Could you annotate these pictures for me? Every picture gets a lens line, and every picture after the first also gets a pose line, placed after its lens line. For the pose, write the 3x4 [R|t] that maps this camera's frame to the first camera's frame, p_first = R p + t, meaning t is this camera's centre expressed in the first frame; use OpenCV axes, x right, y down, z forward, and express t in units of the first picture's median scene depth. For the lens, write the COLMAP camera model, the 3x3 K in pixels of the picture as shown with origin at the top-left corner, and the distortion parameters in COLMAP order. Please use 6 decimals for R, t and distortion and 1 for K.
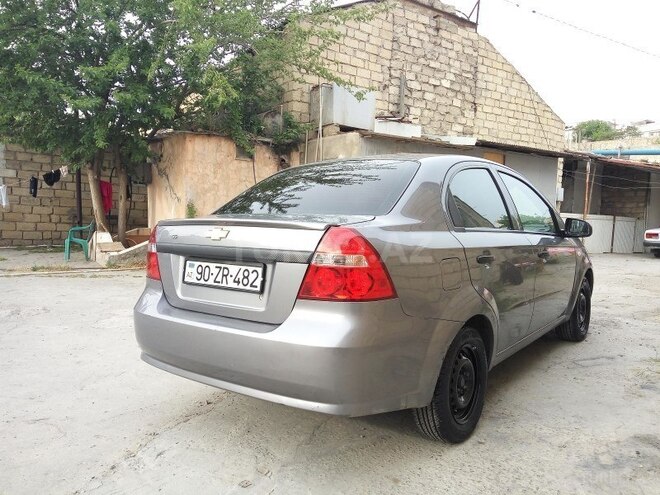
lens RADIAL K [[522.8, 0, 323.0], [0, 522.8, 251.9], [0, 0, 1]] dist [0.064174, -0.072848]
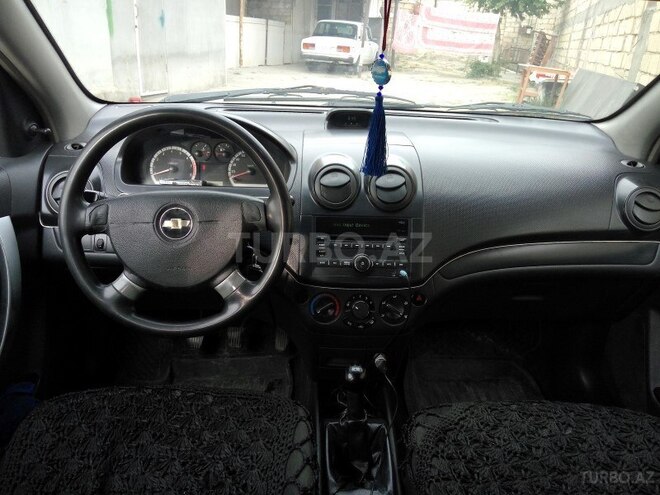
lens RADIAL K [[522.8, 0, 324.9], [0, 522.8, 250.6], [0, 0, 1]] dist [0.064174, -0.072848]
pose [[0.773371, -0.225626, 0.592444, 0.037524], [-0.002368, 0.933488, 0.358600, -0.035384], [-0.633949, -0.278734, 0.721399, 0.302506]]
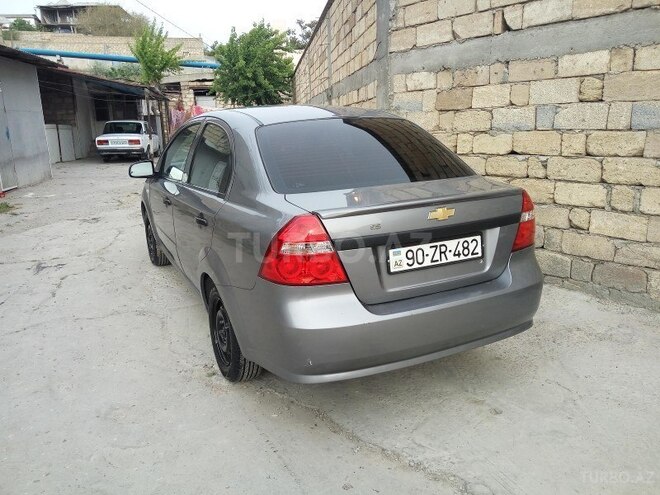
lens RADIAL K [[522.8, 0, 324.4], [0, 522.8, 253.2], [0, 0, 1]] dist [0.064174, -0.072848]
pose [[0.432682, -0.254864, 0.864772, -0.223920], [0.087481, 0.966552, 0.241090, -0.042085], [-0.897292, -0.028664, 0.440505, 0.144836]]
